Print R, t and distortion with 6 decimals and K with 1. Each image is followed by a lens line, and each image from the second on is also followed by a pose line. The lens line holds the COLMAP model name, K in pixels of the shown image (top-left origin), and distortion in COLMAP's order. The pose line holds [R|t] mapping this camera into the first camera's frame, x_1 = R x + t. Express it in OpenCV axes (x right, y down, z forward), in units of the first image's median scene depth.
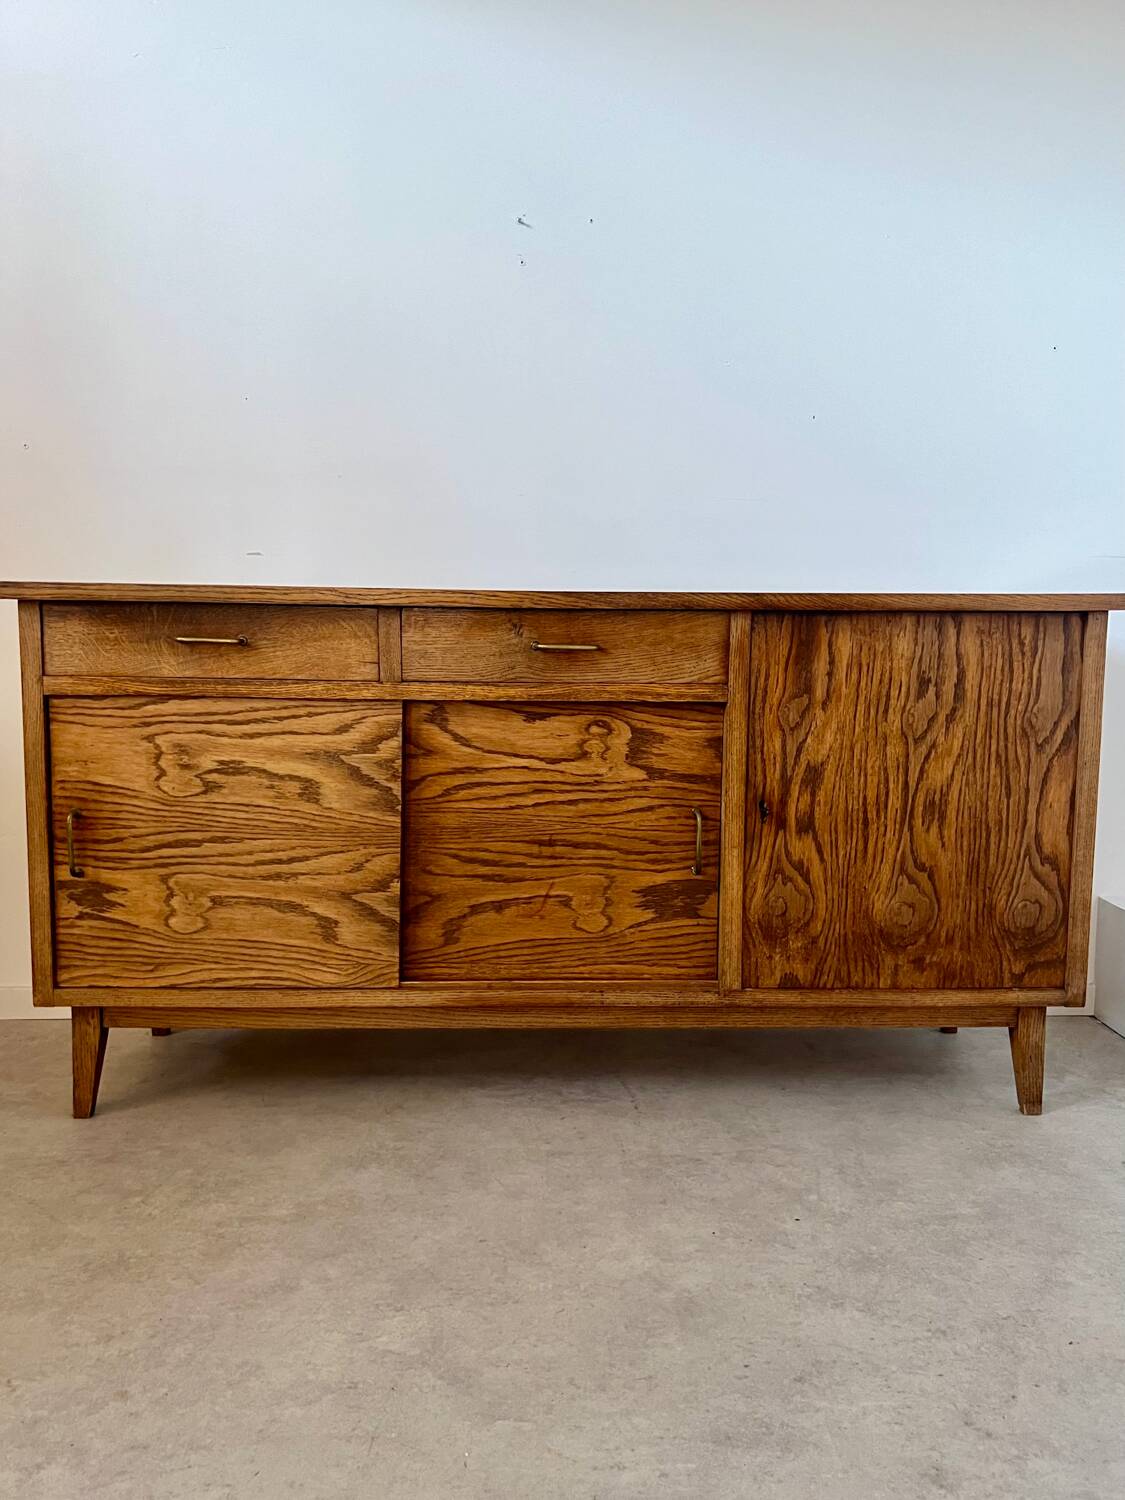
lens RADIAL K [[1159.6, 0, 562.4], [0, 1159.6, 747.9], [0, 0, 1]] dist [0.184451, -0.533691]
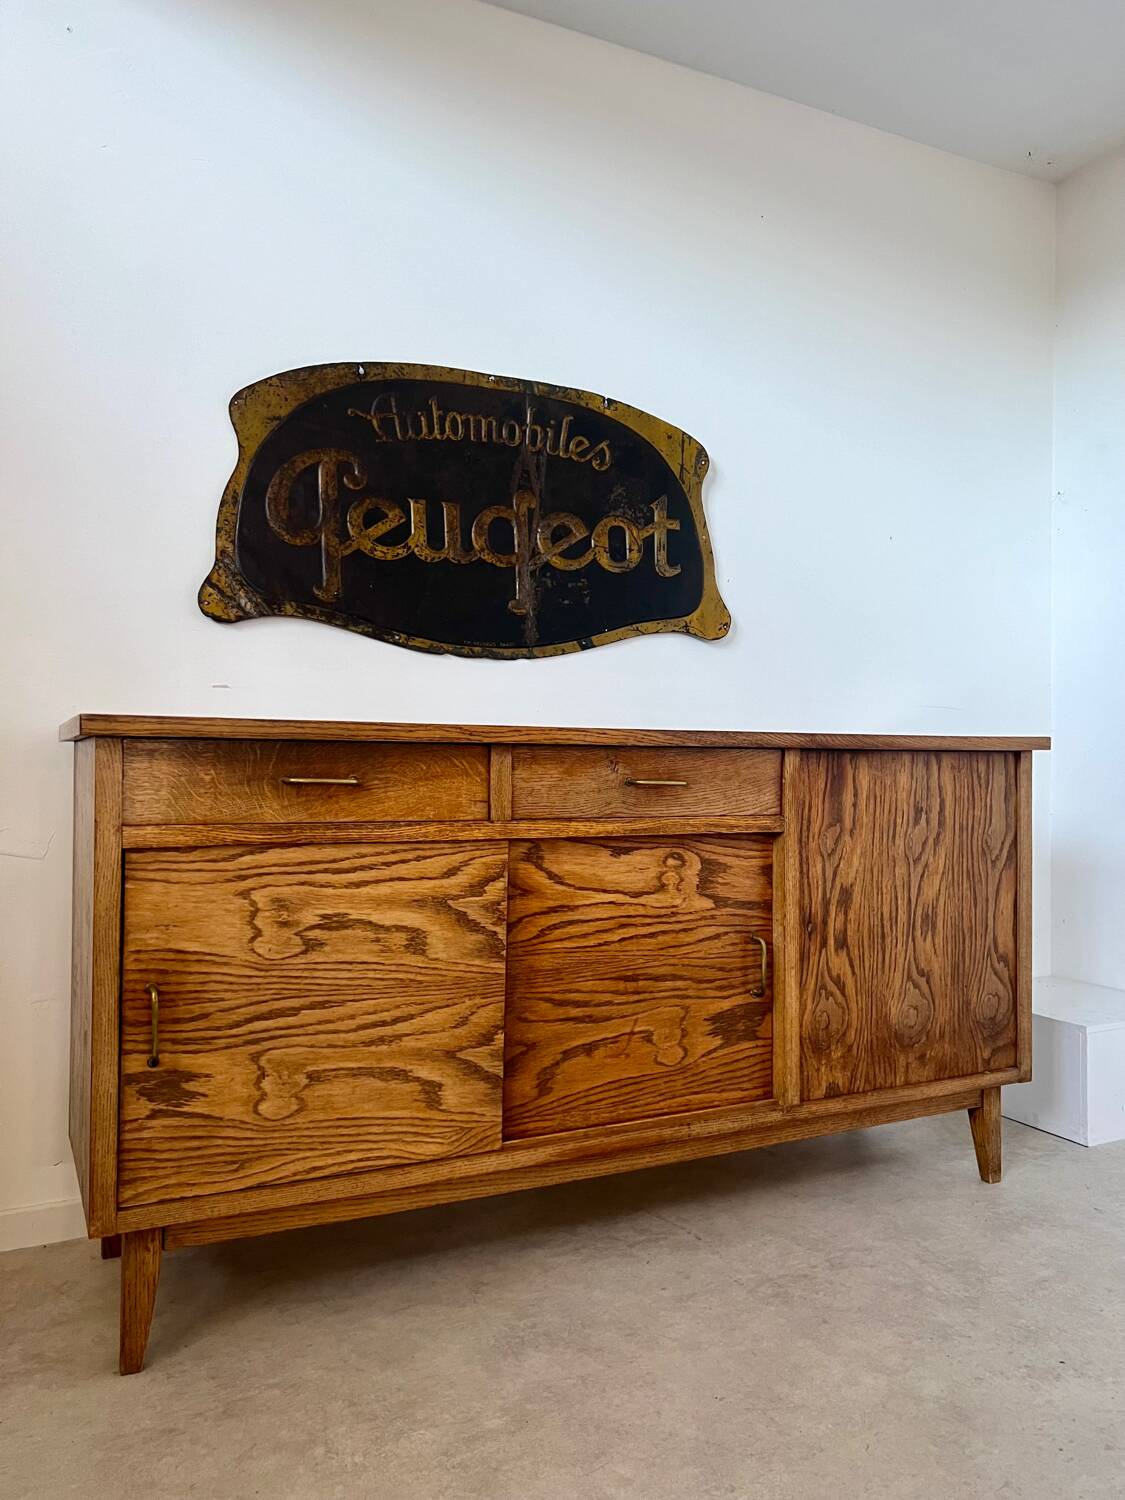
lens RADIAL K [[1122.1, 0, 566.9], [0, 1122.1, 749.0], [0, 0, 1]] dist [0.156047, -0.411066]
pose [[0.905893, 0.002021, 0.423501, -0.481470], [0.046168, 0.993558, -0.103497, -0.016398], [-0.420982, 0.113310, 0.899964, 0.126817]]
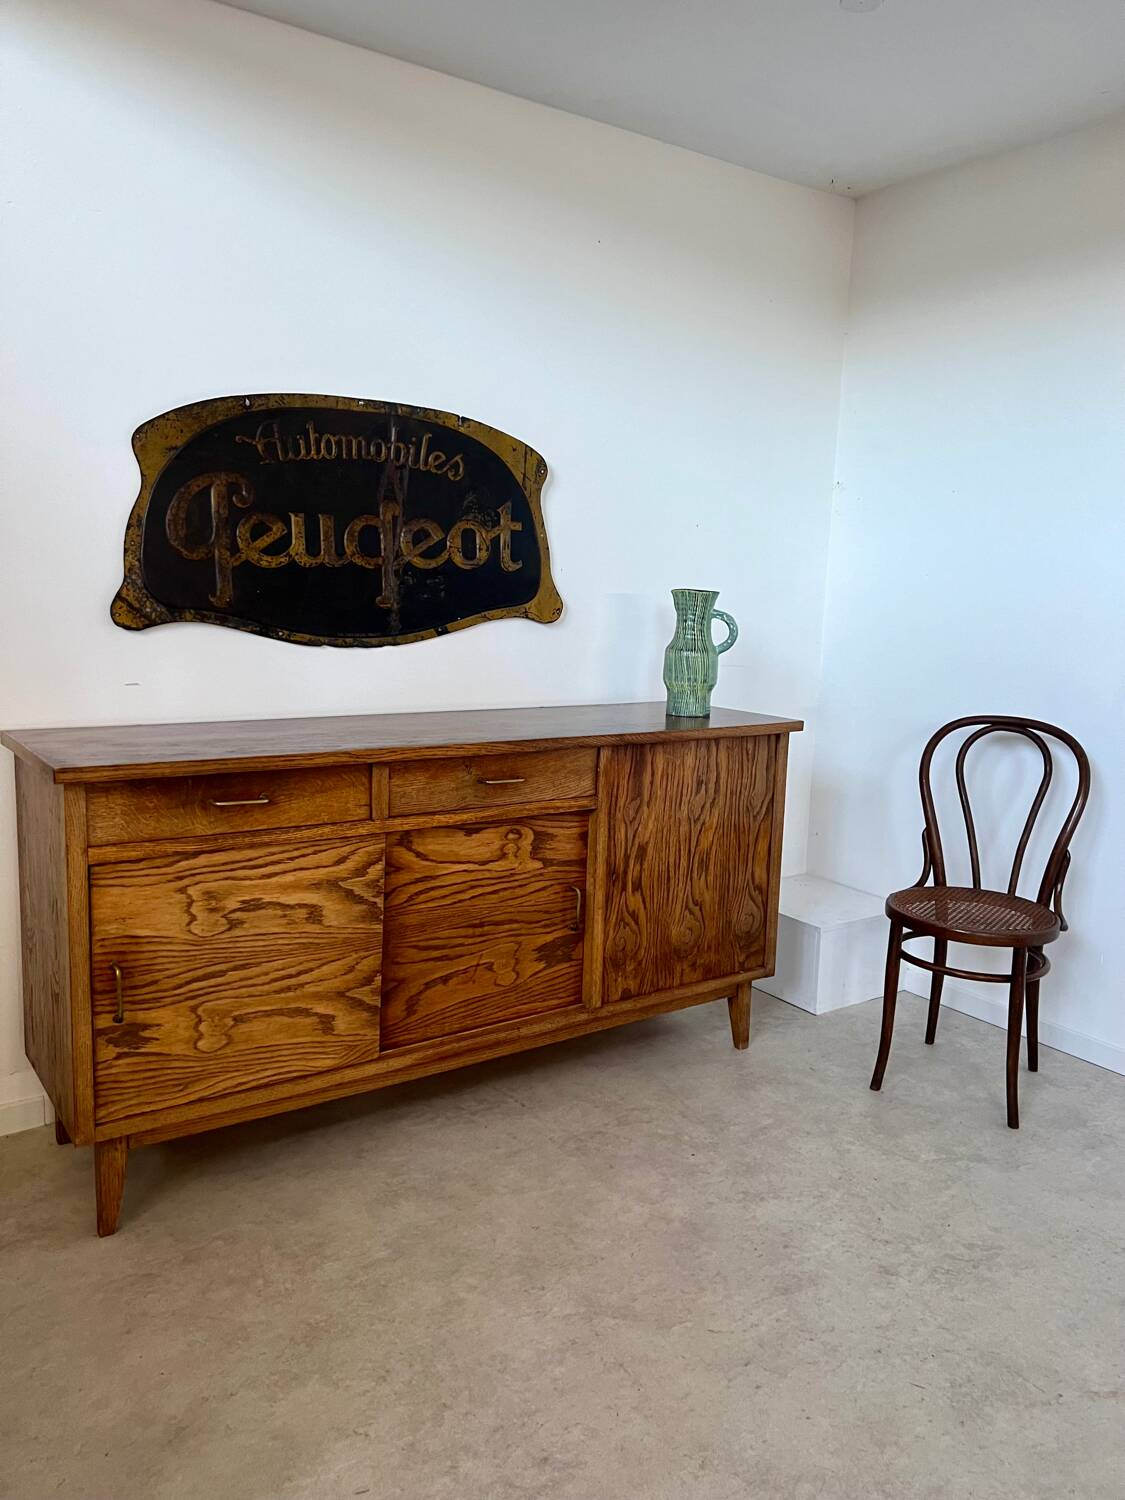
lens RADIAL K [[1123.0, 0, 571.2], [0, 1123.0, 747.8], [0, 0, 1]] dist [0.153347, -0.375999]
pose [[0.831800, -0.063154, 0.551471, -0.622512], [0.031346, 0.997265, 0.066927, -0.202097], [-0.554189, -0.038383, 0.831505, -0.110238]]
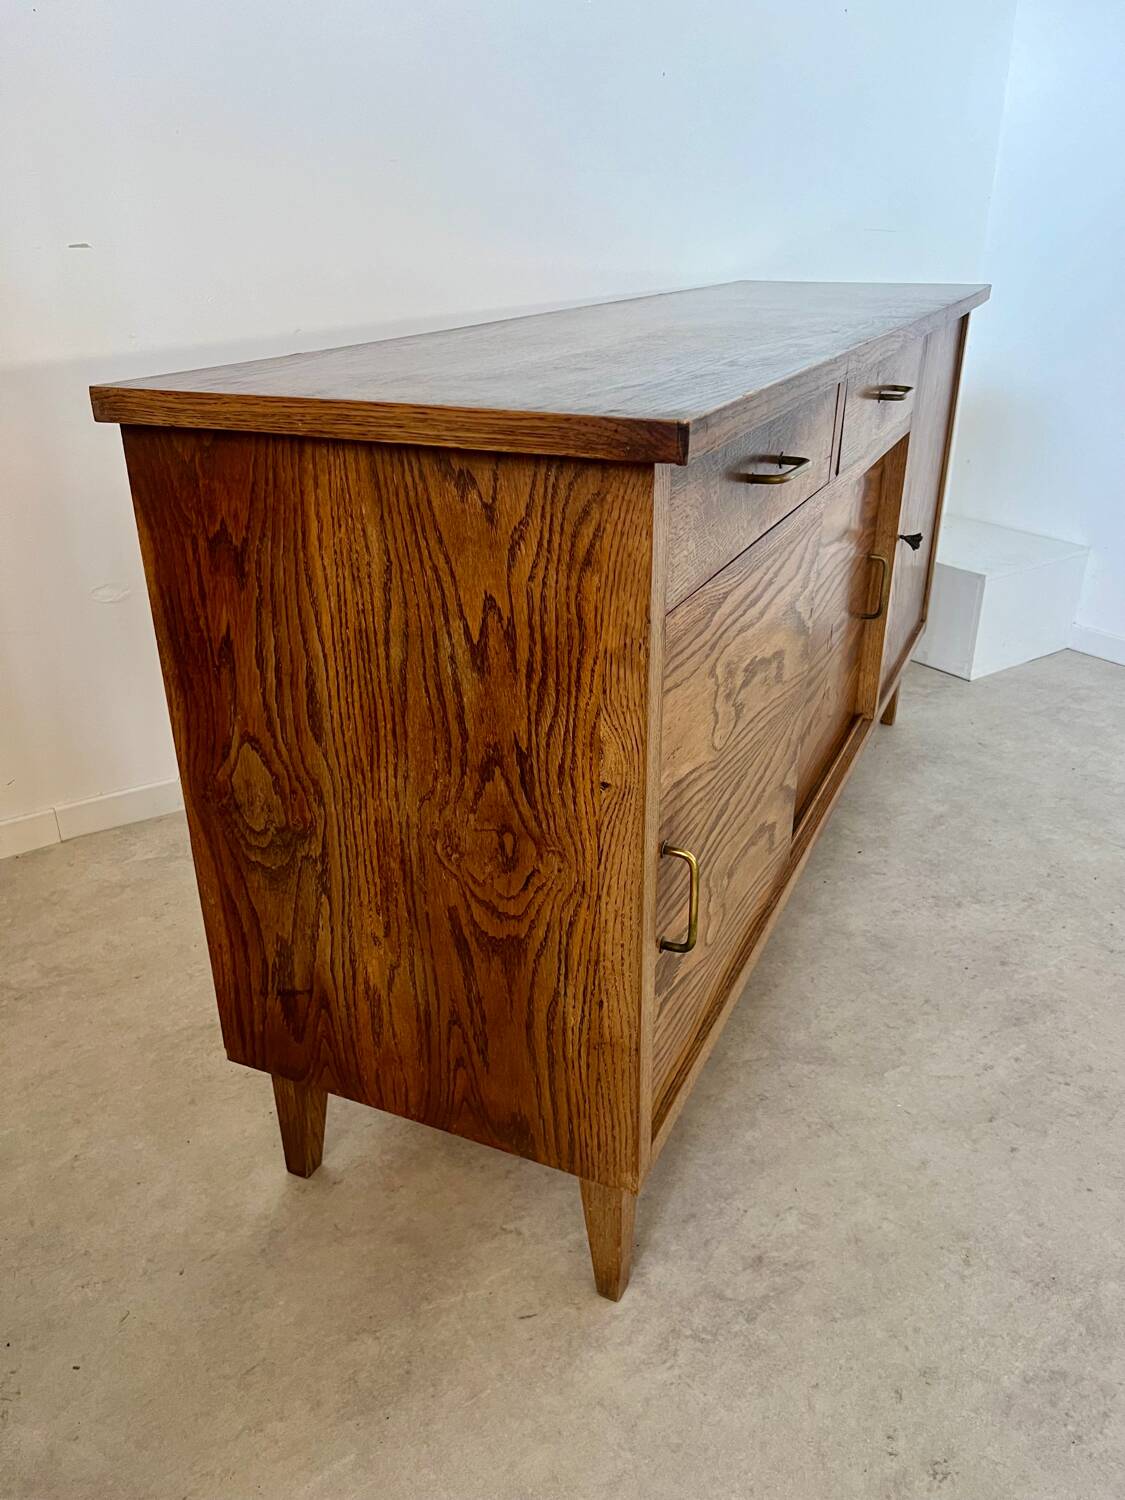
lens RADIAL K [[1119.3, 0, 565.4], [0, 1119.3, 755.2], [0, 0, 1]] dist [0.176329, -0.493605]
pose [[0.440160, -0.391605, 0.808025, -0.811097], [0.103851, 0.916049, 0.387387, -0.180784], [-0.891893, -0.086598, 0.443877, 0.806526]]
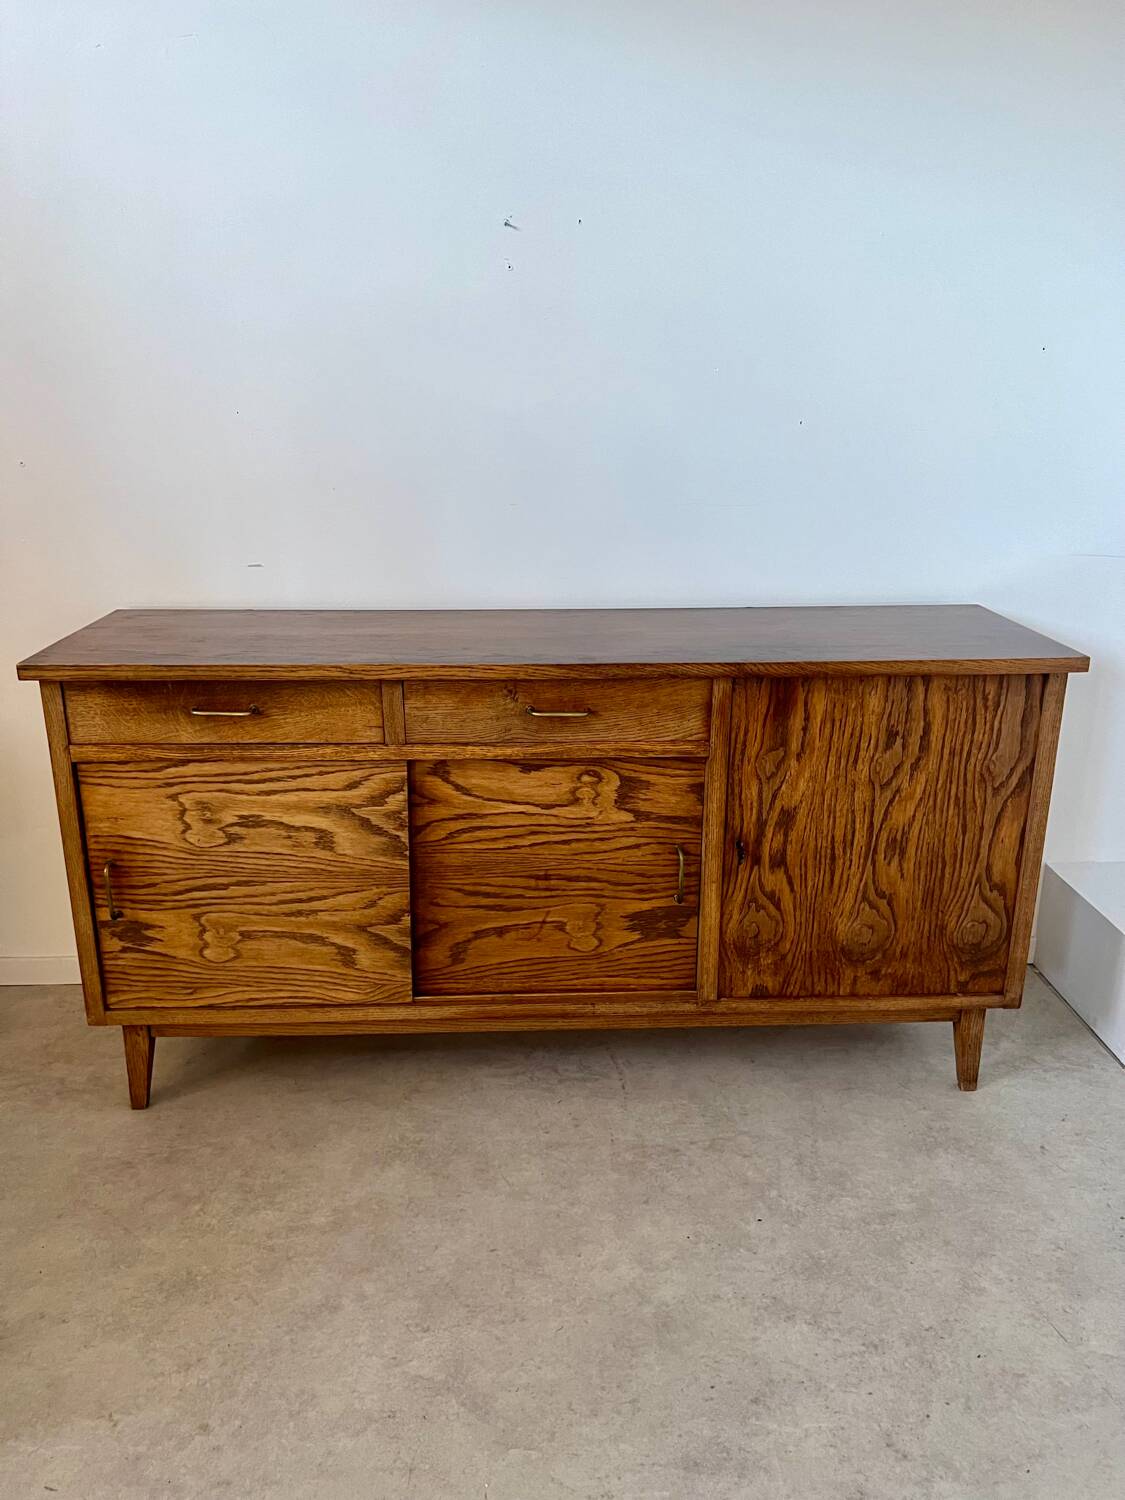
lens RADIAL K [[1119.3, 0, 565.4], [0, 1119.3, 755.2], [0, 0, 1]] dist [0.176329, -0.493605]
pose [[0.999923, -0.009830, 0.007558, 0.001074], [0.008070, 0.978687, 0.205200, -0.251474], [-0.009414, -0.205124, 0.978691, -0.014194]]
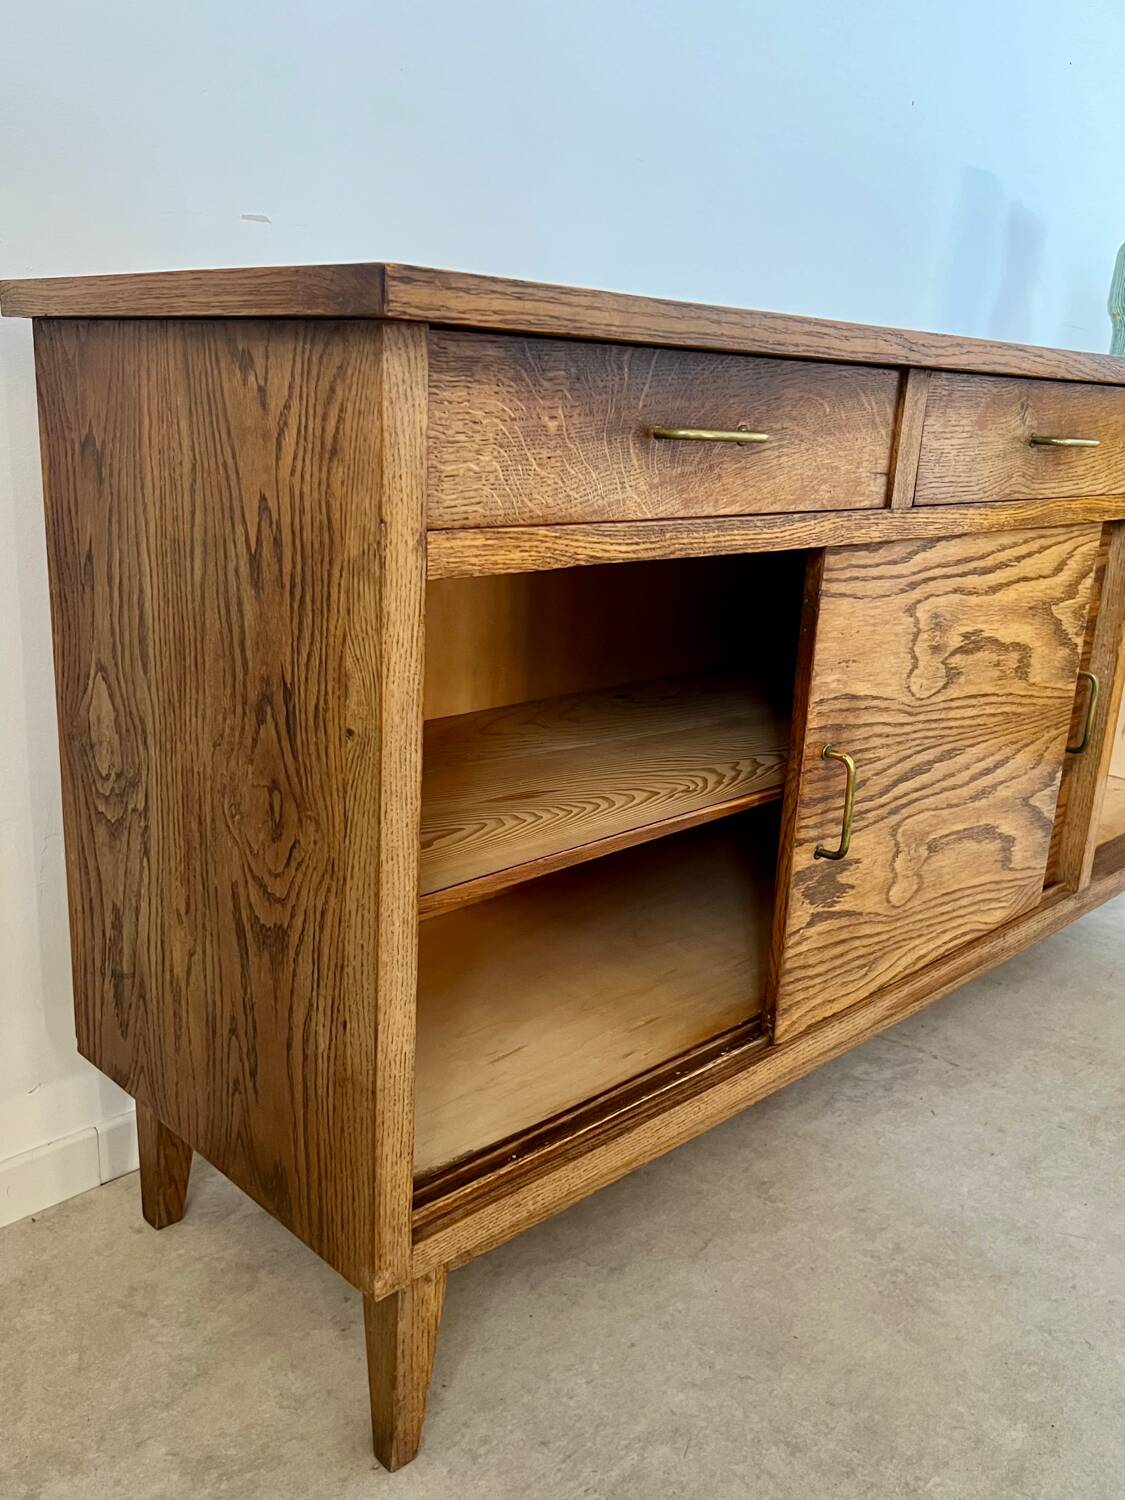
lens RADIAL K [[1272.0, 0, 559.2], [0, 1272.0, 751.9], [0, 0, 1]] dist [0.218686, -0.732676]
pose [[0.732387, -0.161975, 0.661343, -0.676891], [0.028452, 0.977725, 0.207954, -0.074121], [-0.680294, -0.133486, 0.720681, 0.635879]]
